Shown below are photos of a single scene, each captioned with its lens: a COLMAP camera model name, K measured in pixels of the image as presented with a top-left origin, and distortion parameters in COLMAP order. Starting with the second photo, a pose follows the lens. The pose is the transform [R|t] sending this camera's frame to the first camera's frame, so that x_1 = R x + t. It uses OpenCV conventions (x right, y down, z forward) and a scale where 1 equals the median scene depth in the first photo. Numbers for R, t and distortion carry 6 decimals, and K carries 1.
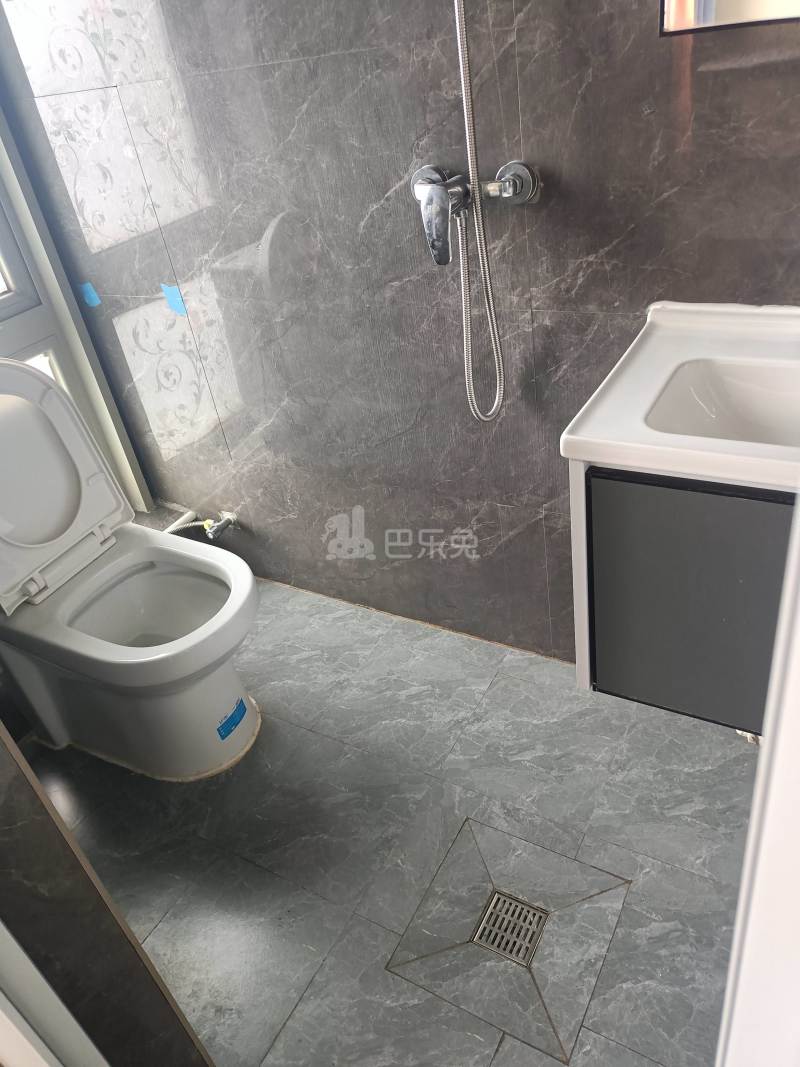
lens RADIAL K [[791.3, 0, 400.0], [0, 791.3, 533.5], [0, 0, 1]] dist [0.010381, 0.006745]
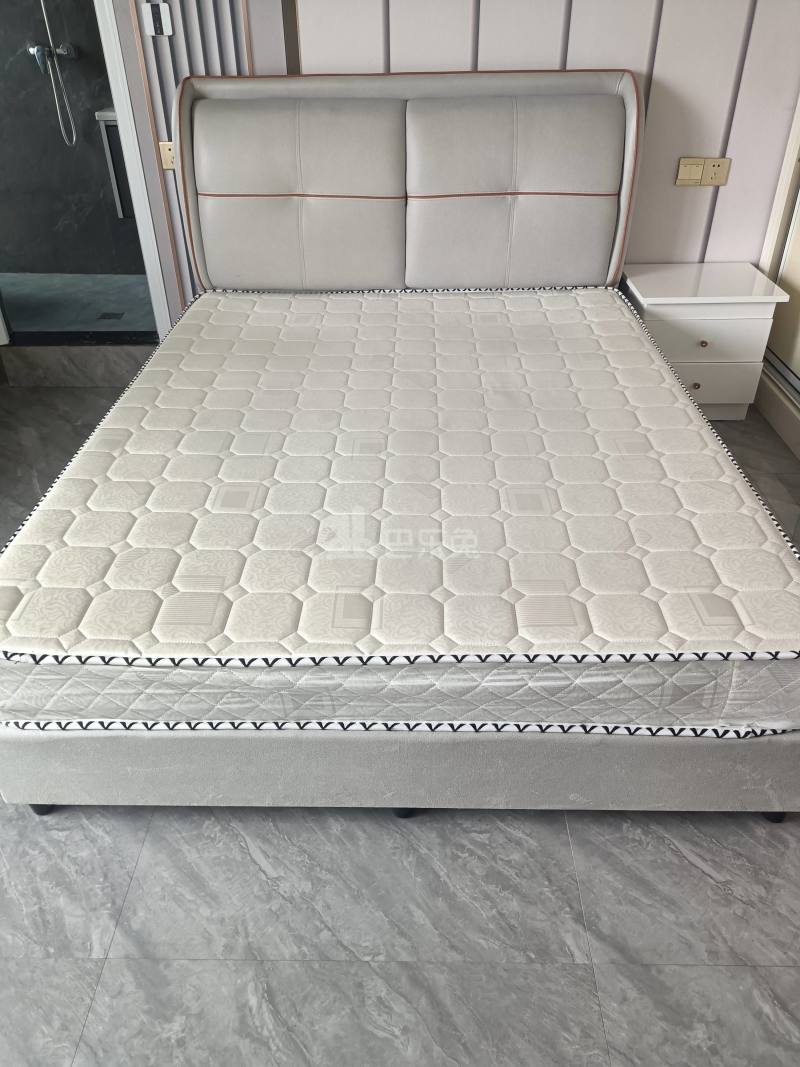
lens RADIAL K [[791.3, 0, 400.0], [0, 791.3, 533.5], [0, 0, 1]] dist [0.010381, 0.006745]
pose [[0.870801, -0.148057, 0.468812, -0.361285], [0.165824, 0.986149, 0.003428, 1.266590], [-0.462827, 0.074755, 0.883291, -1.708004]]
